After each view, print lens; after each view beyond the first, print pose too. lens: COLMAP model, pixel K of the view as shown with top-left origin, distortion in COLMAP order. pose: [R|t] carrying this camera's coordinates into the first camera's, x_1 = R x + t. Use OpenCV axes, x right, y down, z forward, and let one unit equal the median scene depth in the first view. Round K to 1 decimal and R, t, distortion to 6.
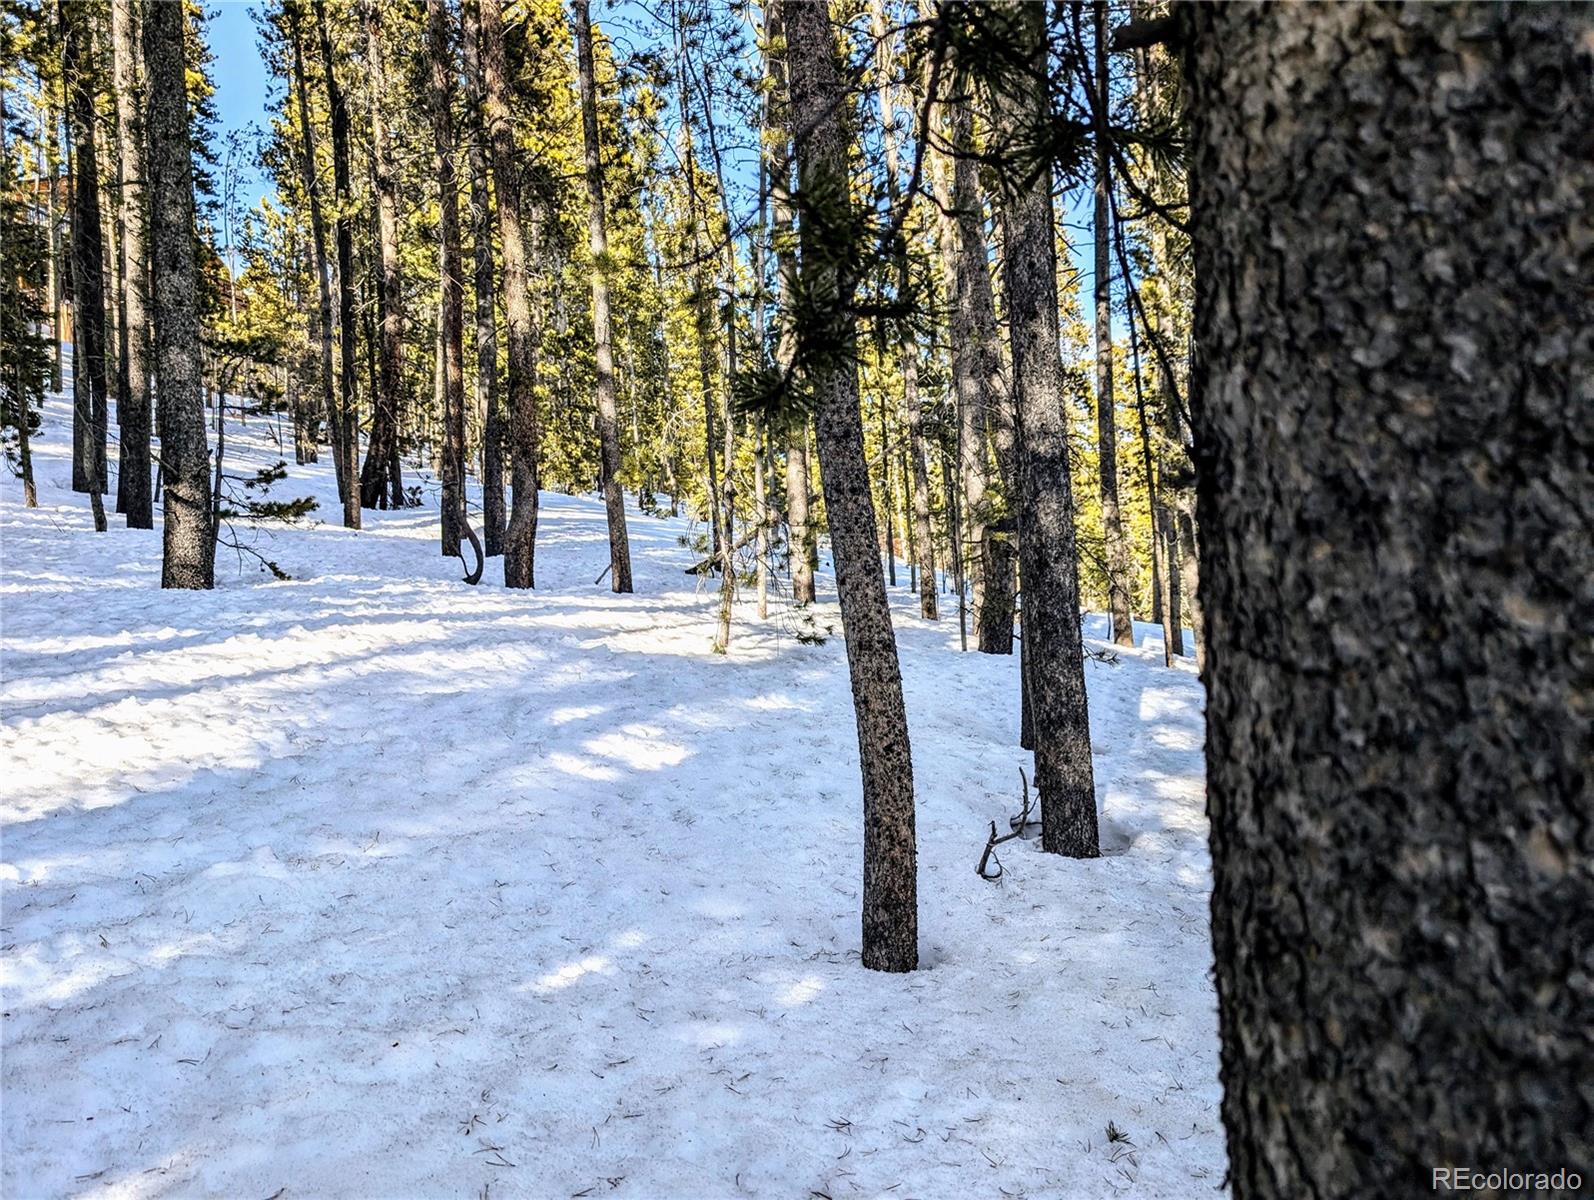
lens RADIAL K [[1160.9, 0, 792.3], [0, 1160.9, 578.1], [0, 0, 1]] dist [0.051081, -0.001056]
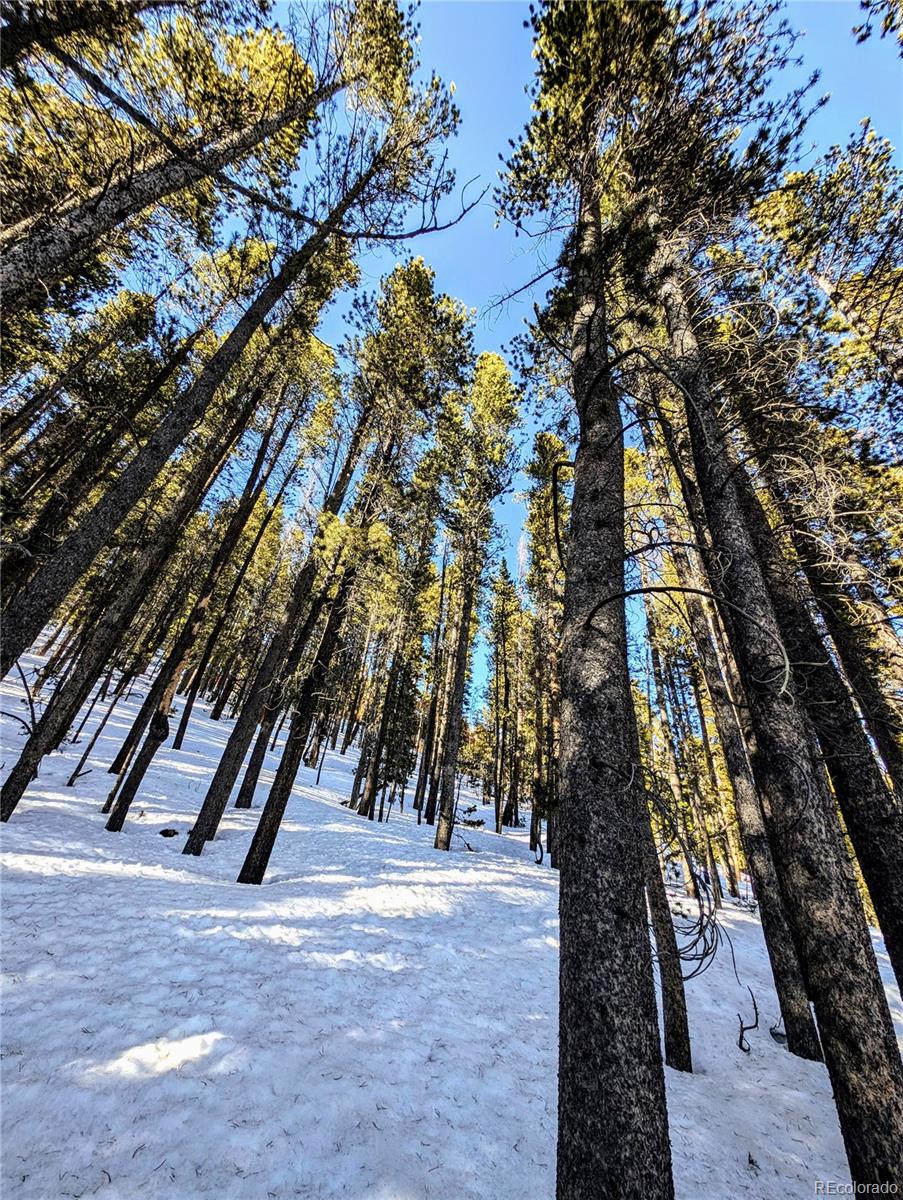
lens RADIAL K [[447.9, 0, 456.7], [0, 447.9, 603.3], [0, 0, 1]] dist [0.018367, -0.000182]
pose [[0.894685, -0.103354, -0.434576, 0.033669], [-0.130956, 0.869432, -0.476381, 0.001937], [0.427070, 0.483121, 0.764333, -0.064859]]
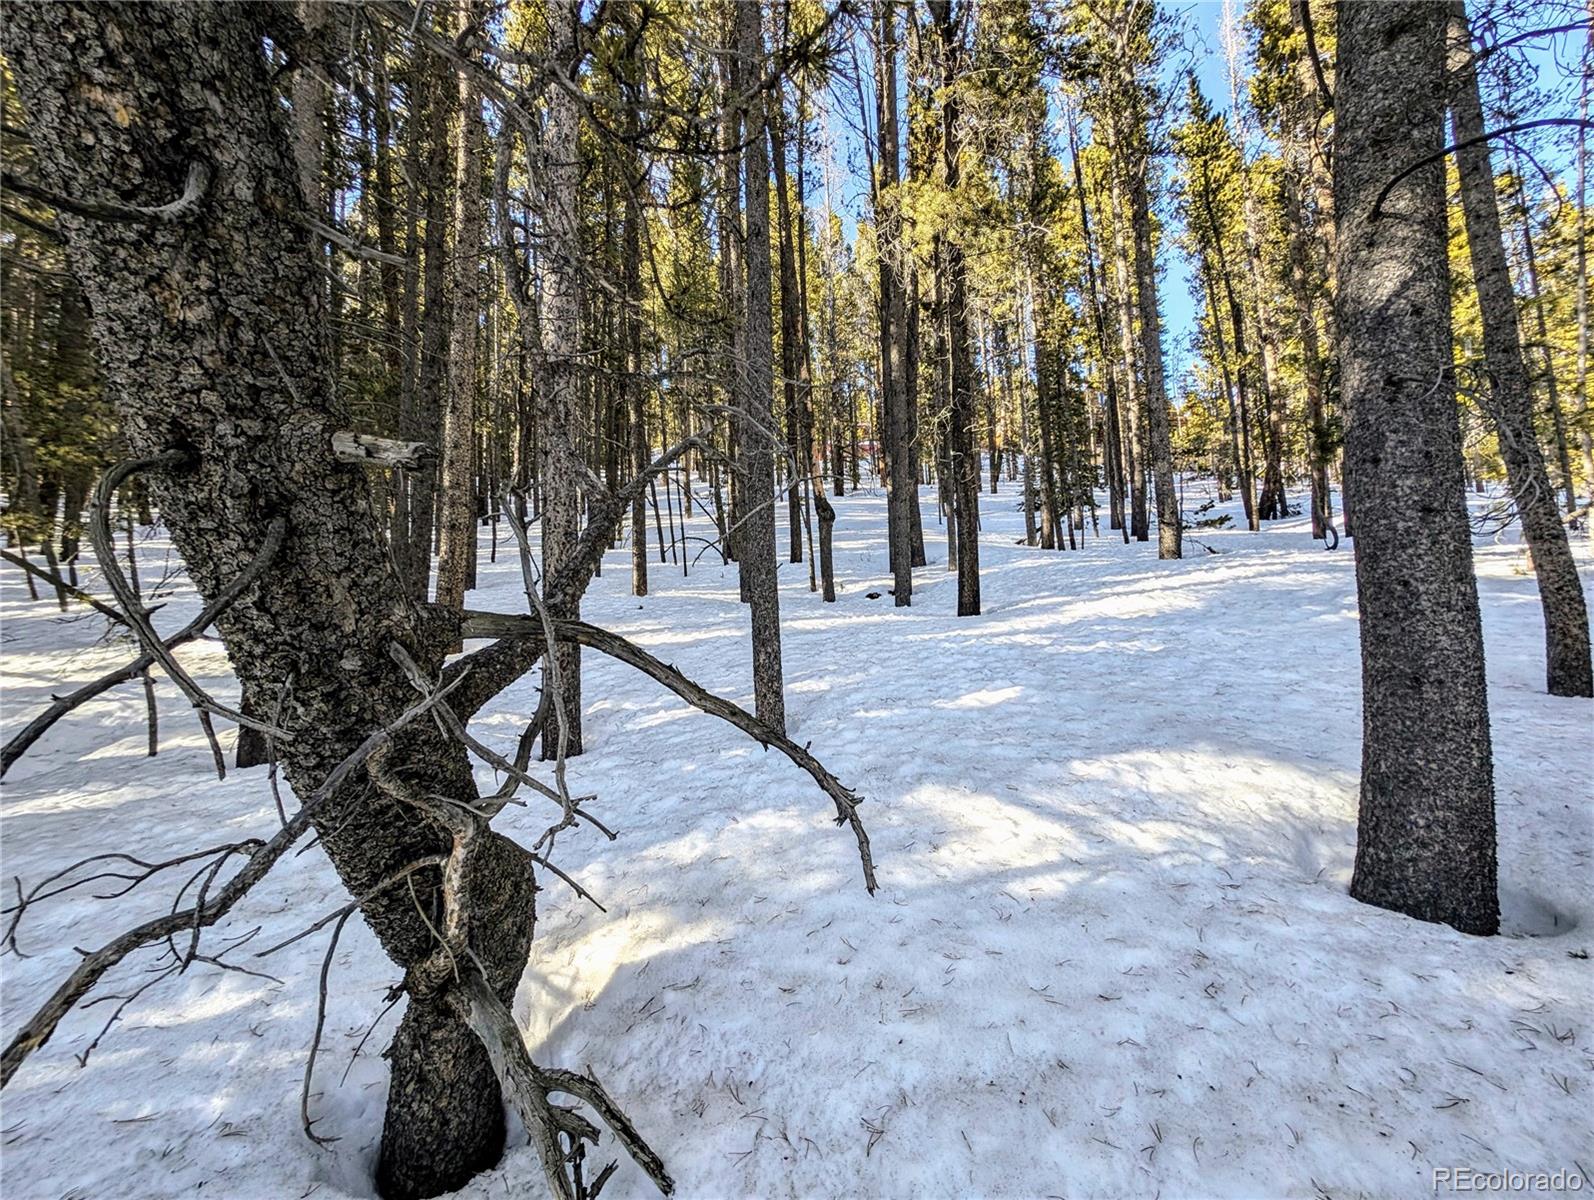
lens RADIAL K [[594.3, 0, 802.1], [0, 594.3, 597.9], [0, 0, 1]] dist [0.001519, -0.001582]
pose [[0.524534, -0.026180, -0.850987, 0.050314], [0.059504, 0.998210, 0.005968, 0.015177], [0.849307, -0.053767, 0.525153, -0.117969]]
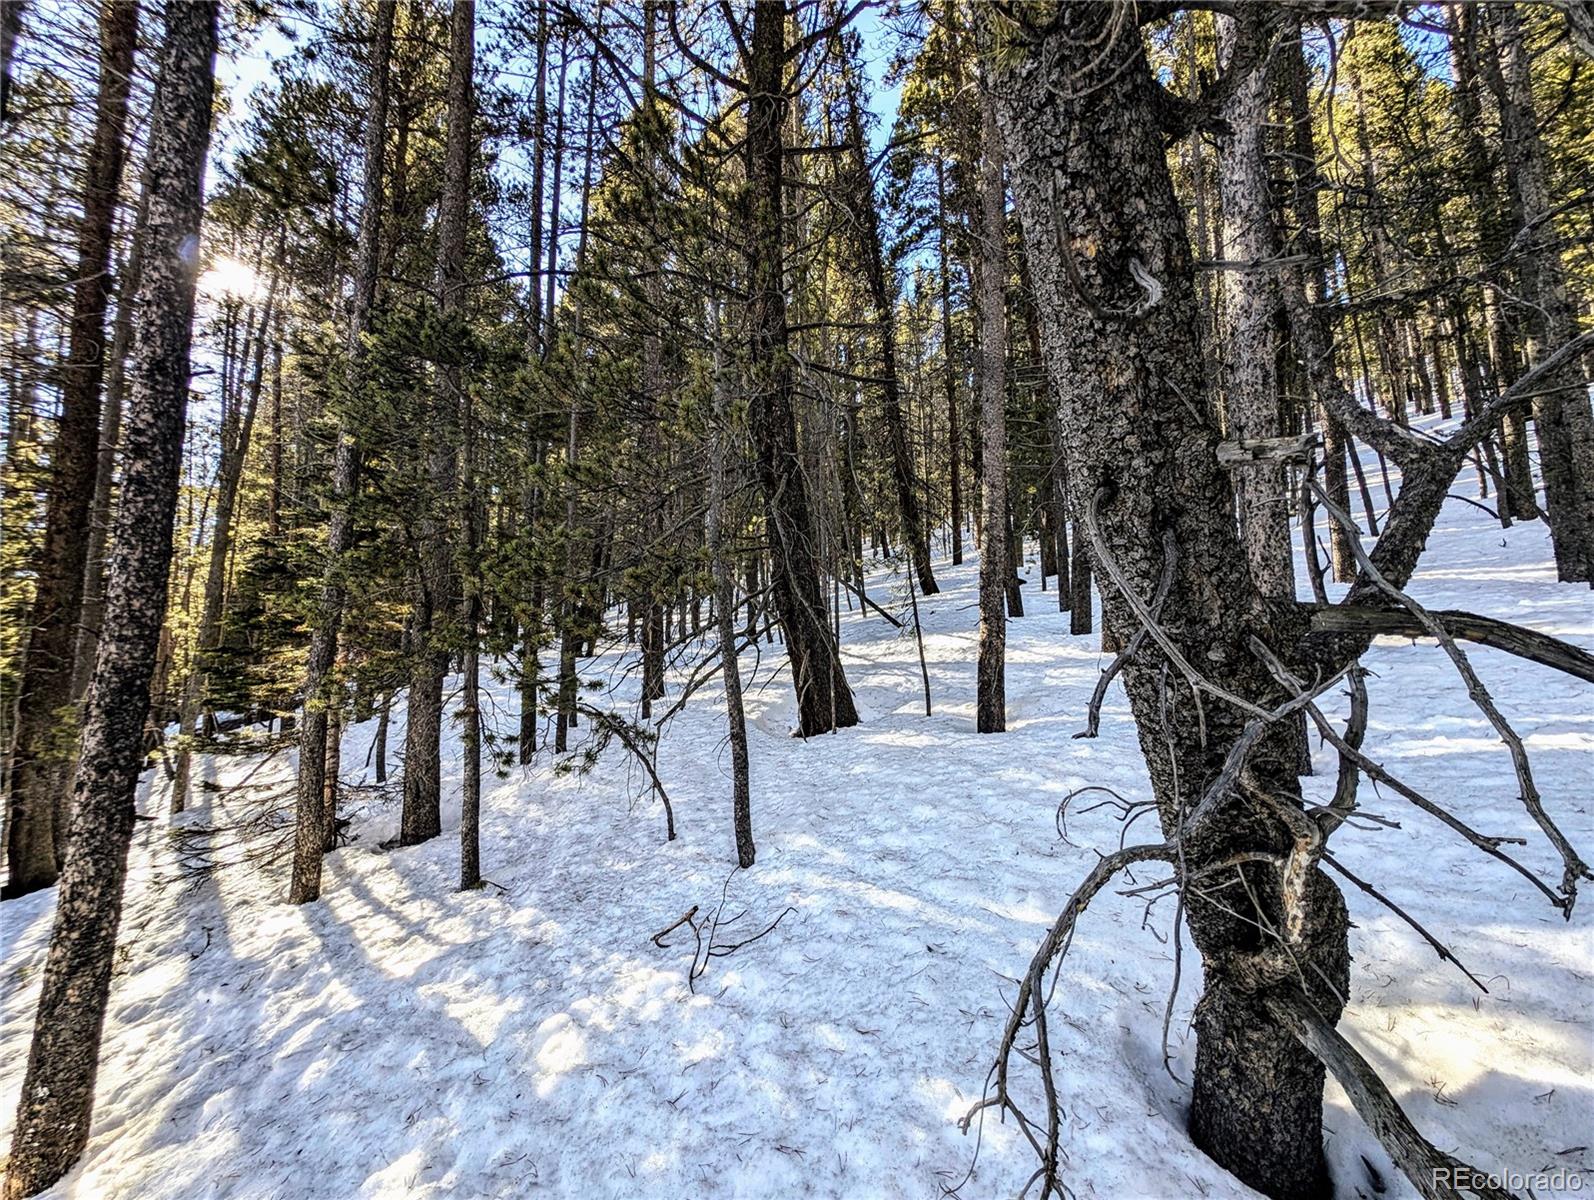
lens RADIAL K [[594.3, 0, 802.1], [0, 594.3, 597.9], [0, 0, 1]] dist [0.001519, -0.001582]
pose [[-0.414386, -0.026115, -0.909727, 0.052728], [0.086959, 0.993879, -0.068141, 0.014106], [0.905937, -0.107346, -0.409578, -0.133696]]
